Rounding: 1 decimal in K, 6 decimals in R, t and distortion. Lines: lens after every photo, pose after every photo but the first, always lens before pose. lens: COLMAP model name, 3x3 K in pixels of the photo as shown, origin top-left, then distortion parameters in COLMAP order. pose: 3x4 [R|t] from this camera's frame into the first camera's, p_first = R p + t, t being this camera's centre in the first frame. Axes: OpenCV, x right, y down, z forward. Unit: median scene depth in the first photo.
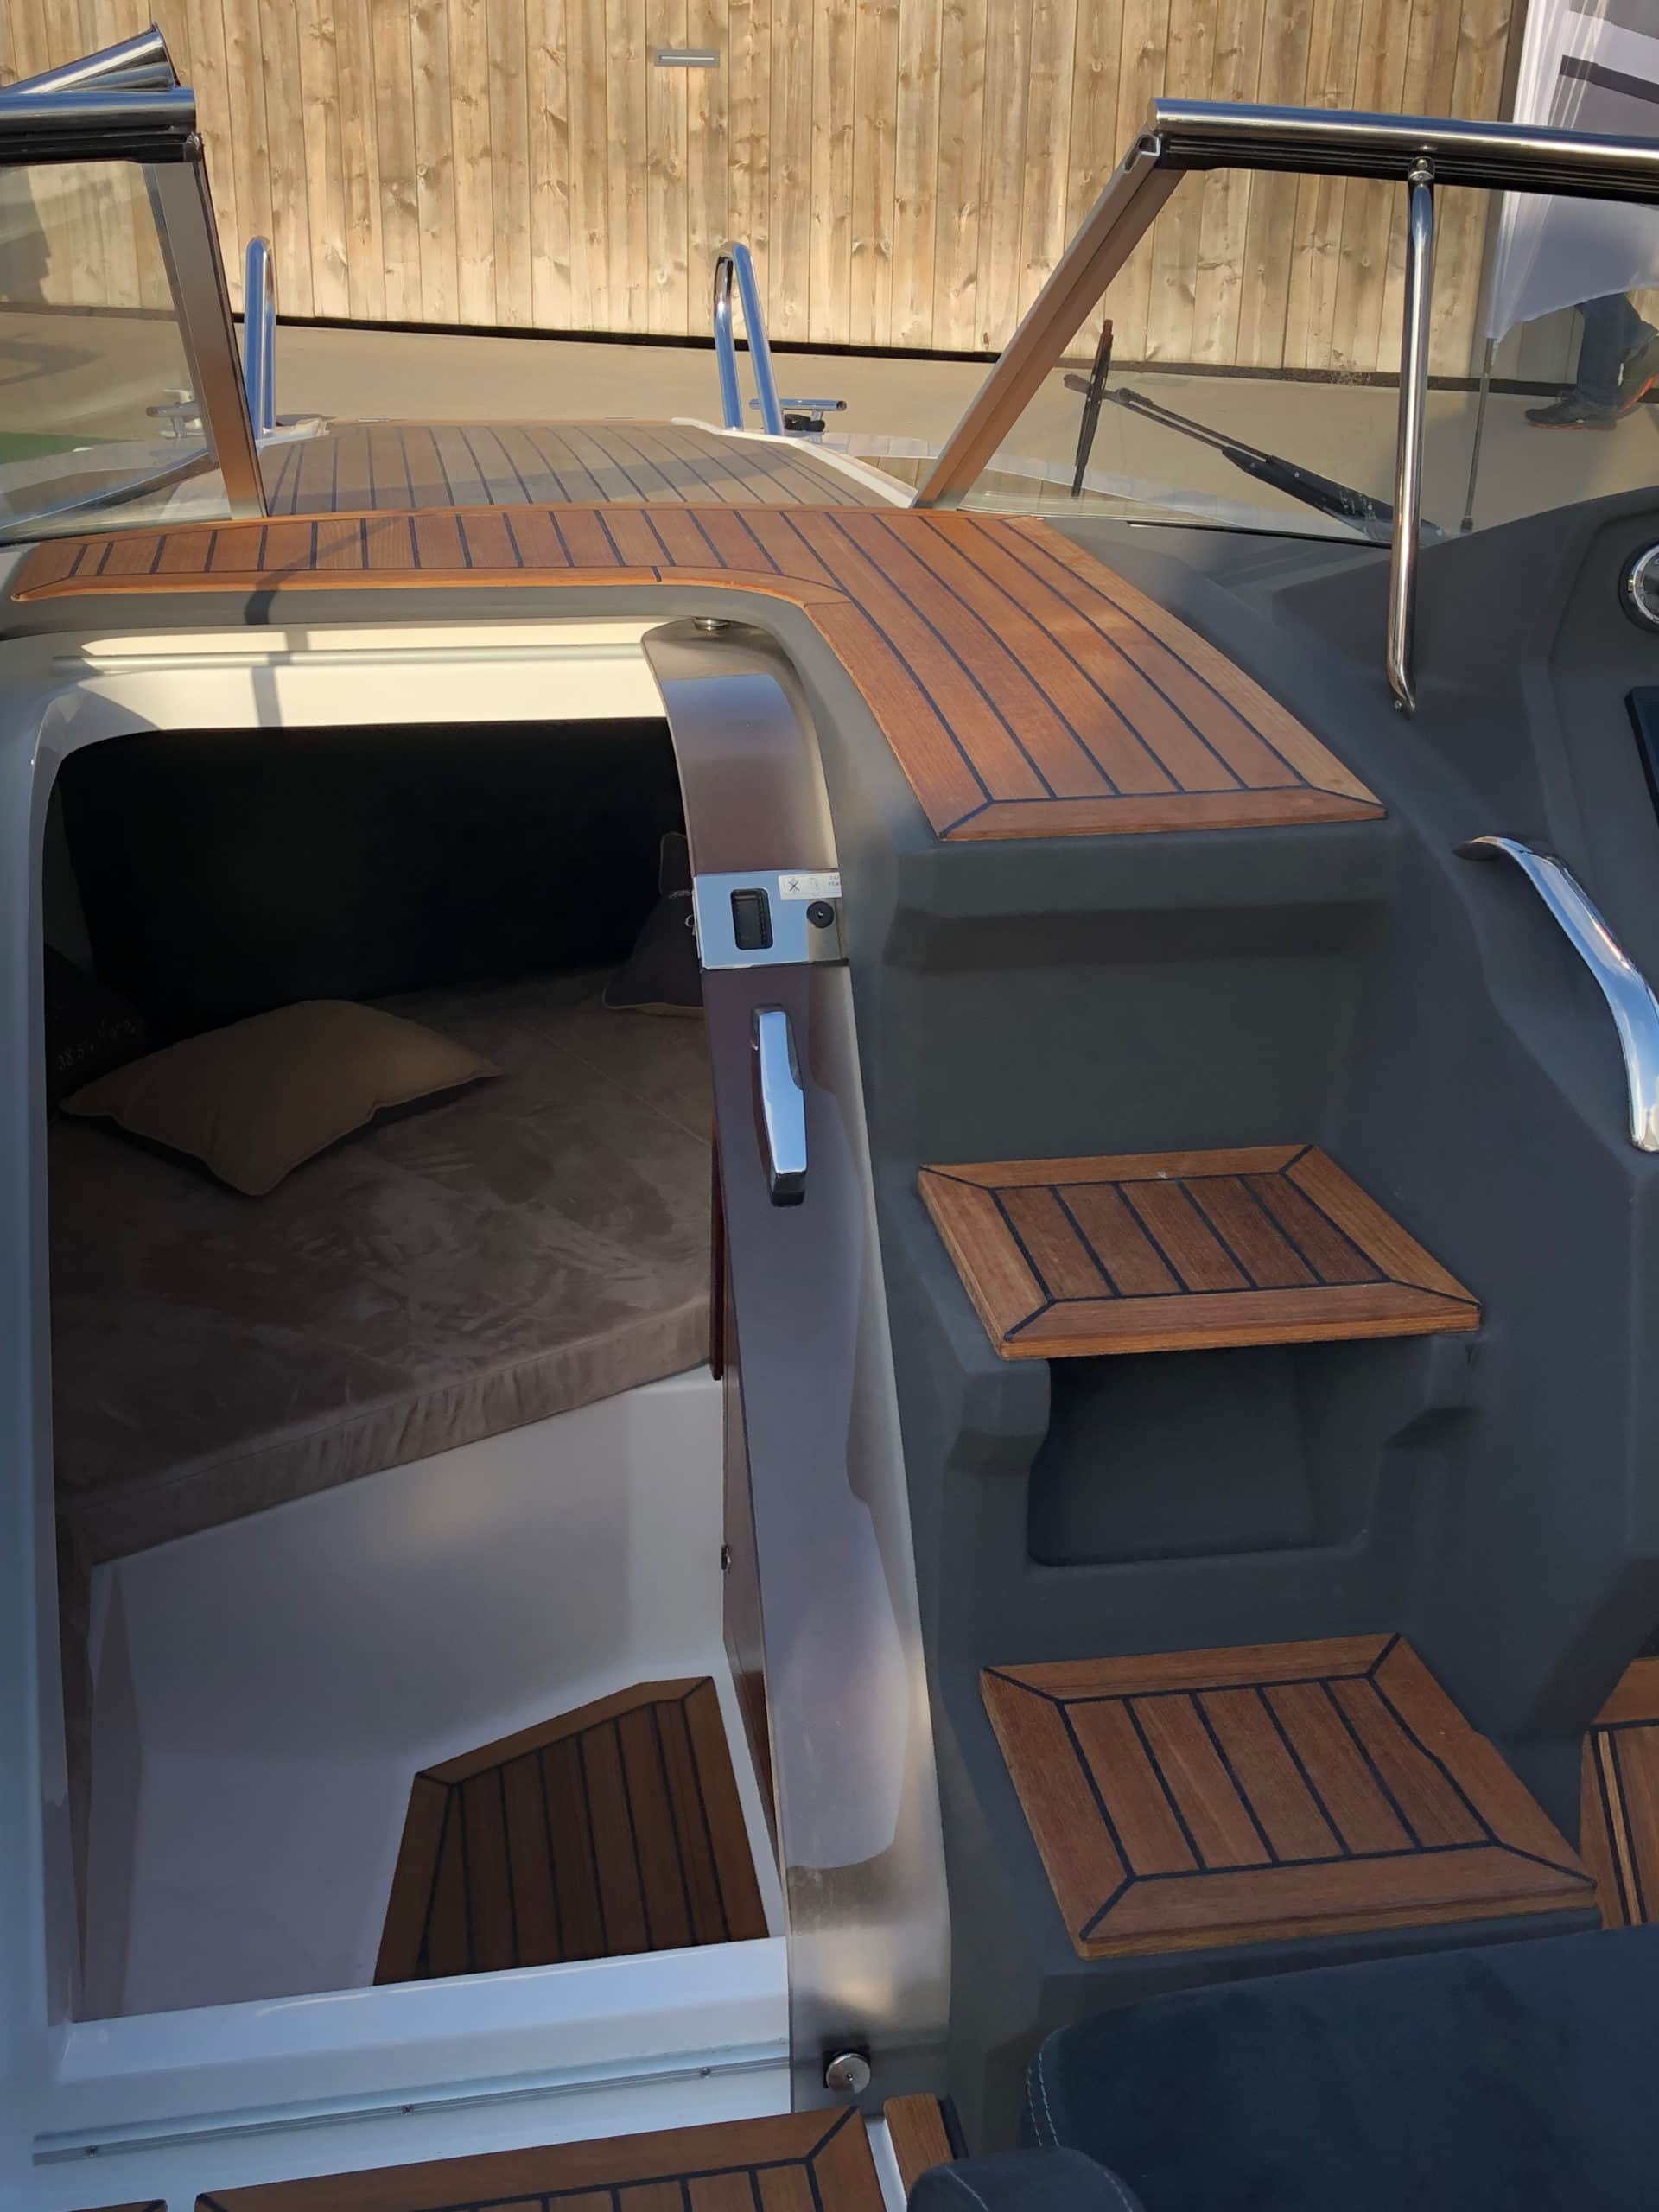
lens RADIAL K [[2449.9, 0, 824.1], [0, 2449.9, 1079.7], [0, 0, 1]] dist [0.162648, -0.482649]
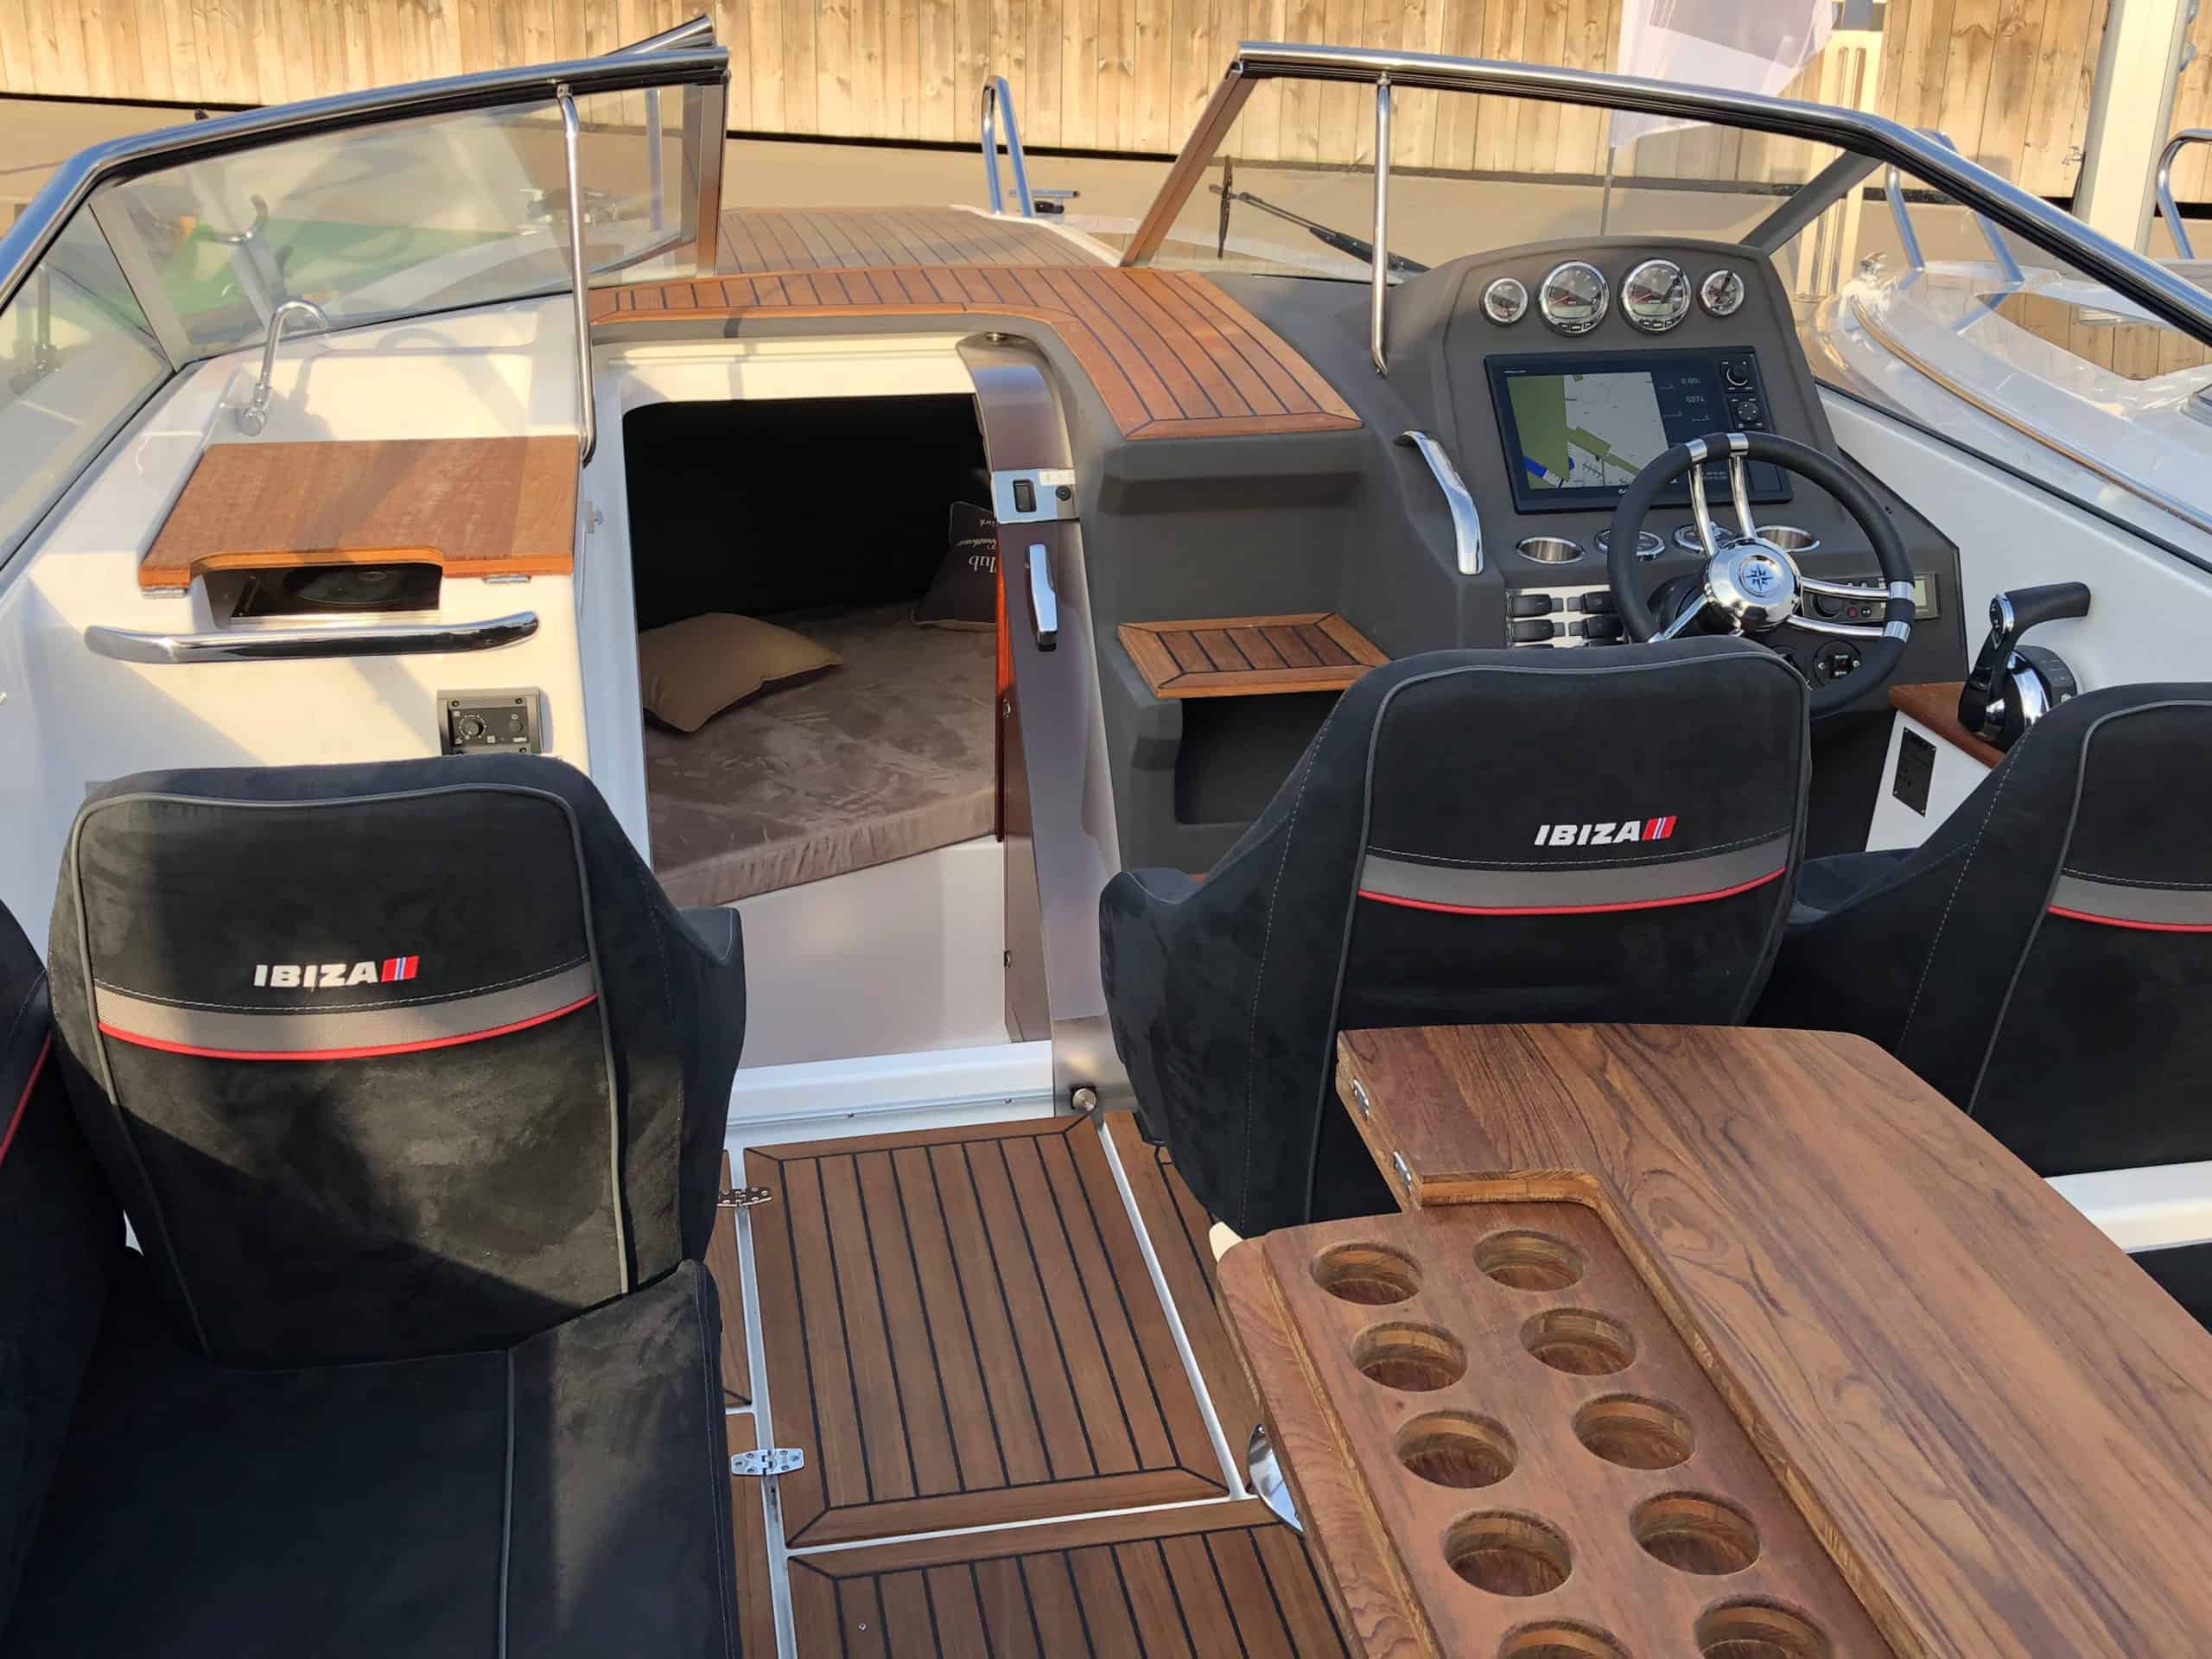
lens RADIAL K [[2432.5, 0, 1083.1], [0, 2432.5, 806.9], [0, 0, 1]] dist [0.228173, -0.756152]
pose [[0.999934, -0.010569, 0.004415, 0.003000], [0.010636, 0.999825, -0.015399, 0.200629], [-0.004251, 0.015445, 0.999872, -0.823637]]
